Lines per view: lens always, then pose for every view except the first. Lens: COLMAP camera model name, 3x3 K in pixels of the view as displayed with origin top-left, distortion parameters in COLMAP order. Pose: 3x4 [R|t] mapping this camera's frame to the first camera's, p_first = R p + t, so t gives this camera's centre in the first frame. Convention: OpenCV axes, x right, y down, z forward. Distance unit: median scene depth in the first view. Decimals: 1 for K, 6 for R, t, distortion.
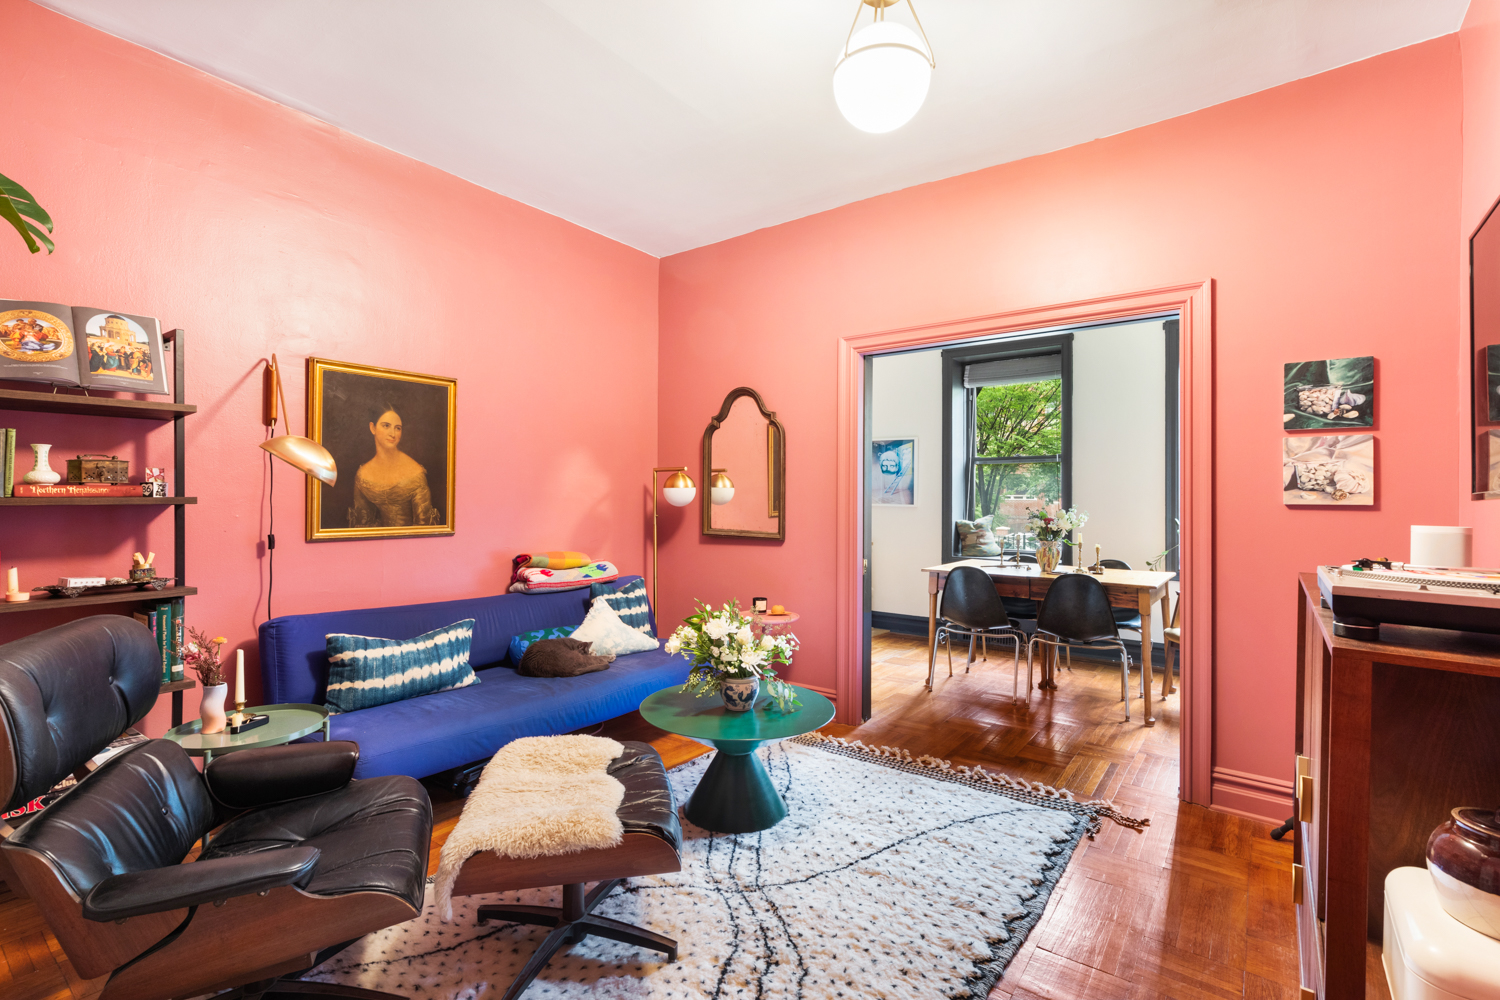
lens RADIAL K [[682.2, 0, 748.5], [0, 682.2, 500.3], [0, 0, 1]] dist [0.004727, -0.001373]
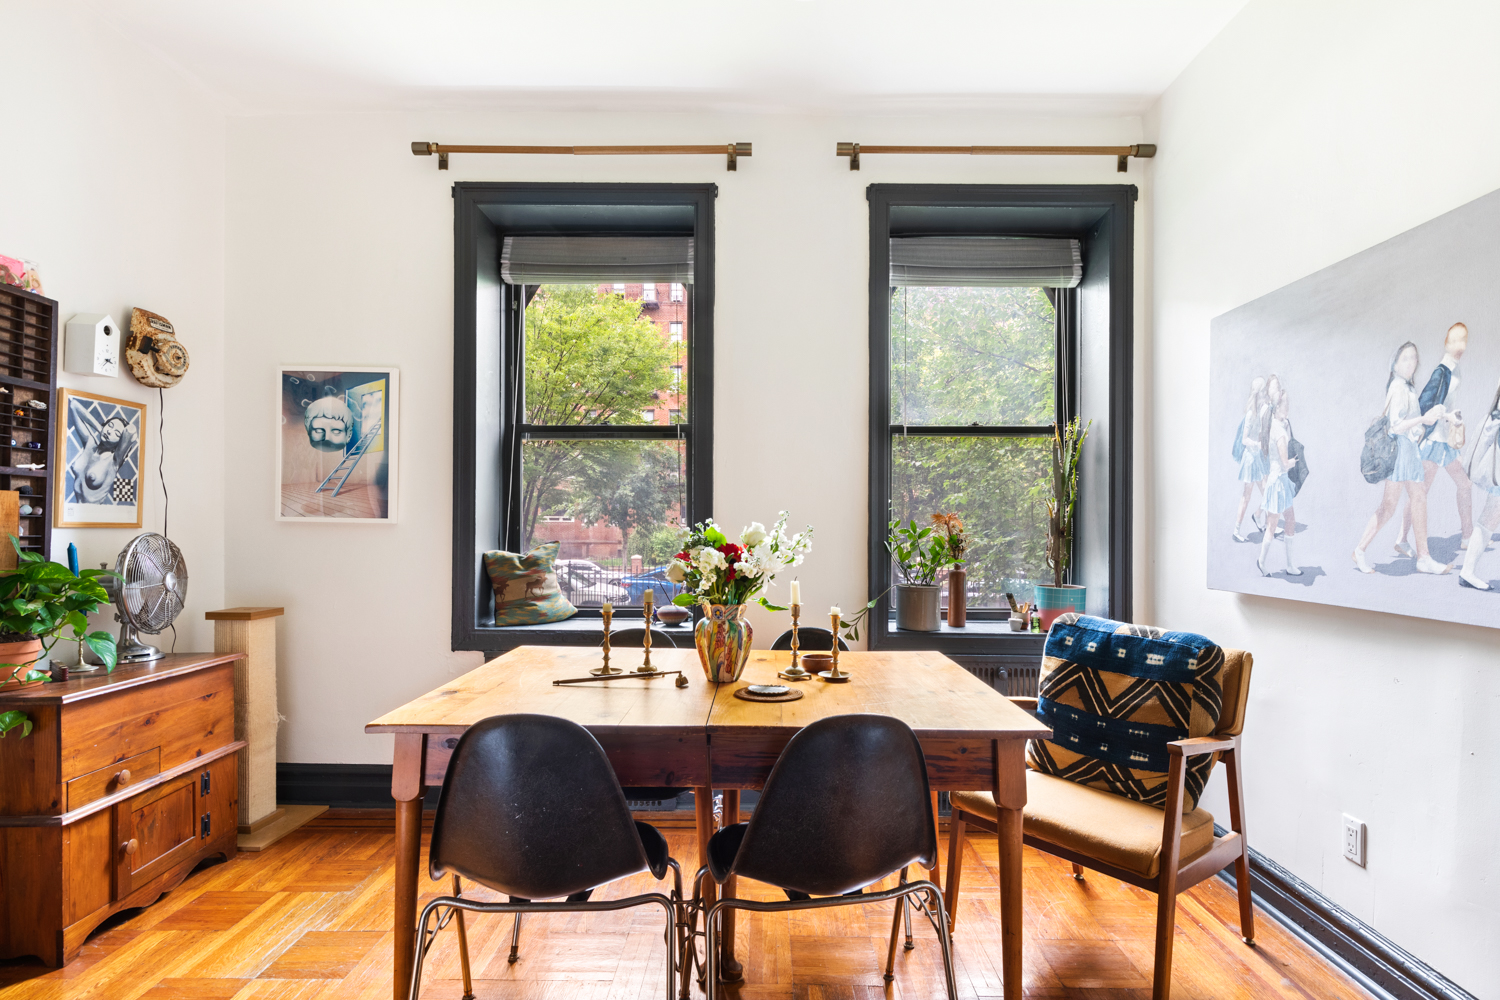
lens RADIAL K [[761.1, 0, 758.5], [0, 761.1, 514.5], [0, 0, 1]] dist [0.001848, 0.000132]
pose [[0.799833, 0.006137, 0.600192, 0.131636], [0.000688, 0.999938, -0.011142, 0.009340], [-0.600223, 0.009325, 0.799779, 0.437171]]
